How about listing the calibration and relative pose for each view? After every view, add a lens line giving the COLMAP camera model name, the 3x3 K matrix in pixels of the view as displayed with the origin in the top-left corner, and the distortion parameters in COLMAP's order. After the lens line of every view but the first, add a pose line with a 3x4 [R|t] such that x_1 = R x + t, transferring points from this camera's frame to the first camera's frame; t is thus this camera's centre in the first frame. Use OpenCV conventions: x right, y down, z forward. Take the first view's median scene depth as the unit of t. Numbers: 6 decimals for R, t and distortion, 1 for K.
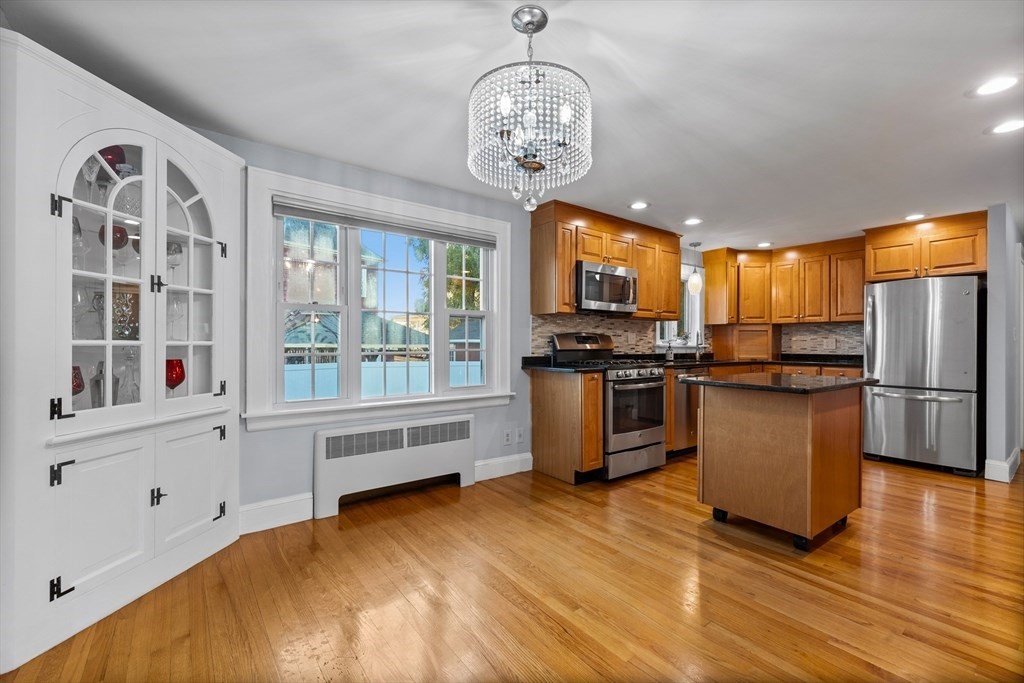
lens RADIAL K [[427.7, 0, 509.1], [0, 427.7, 343.7], [0, 0, 1]] dist [-0.001481, -0.000139]
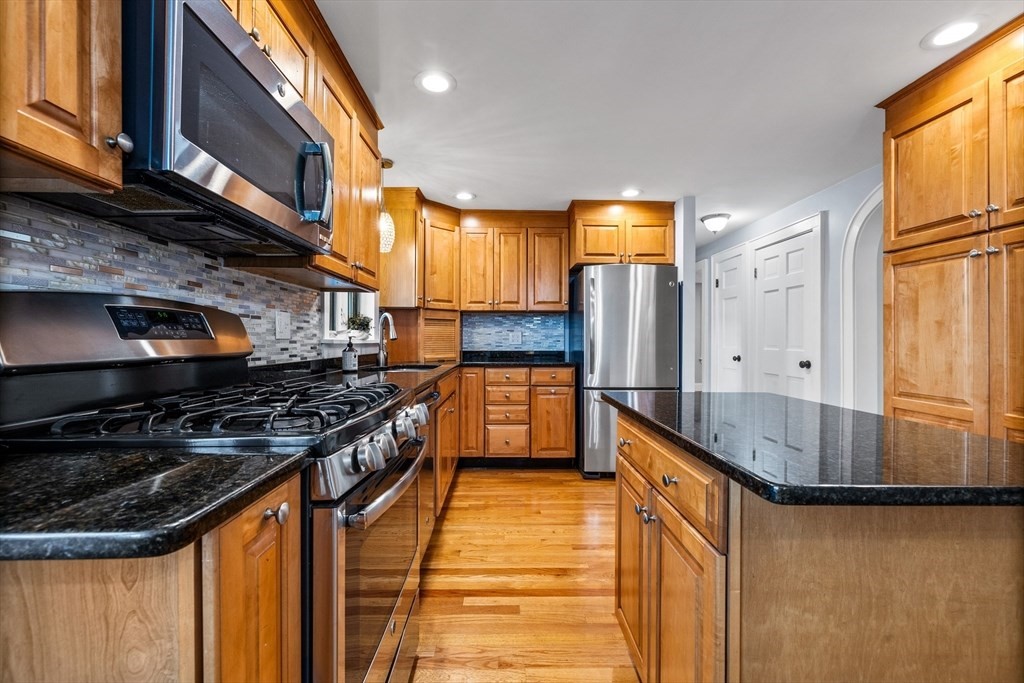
lens RADIAL K [[427.7, 0, 512.6], [0, 427.7, 340.9], [0, 0, 1]] dist [-0.001481, -0.000139]
pose [[0.574238, -0.006302, 0.818664, 0.074184], [0.003501, 0.999980, 0.005242, 0.001390], [-0.818681, -0.000143, 0.574248, 0.569534]]
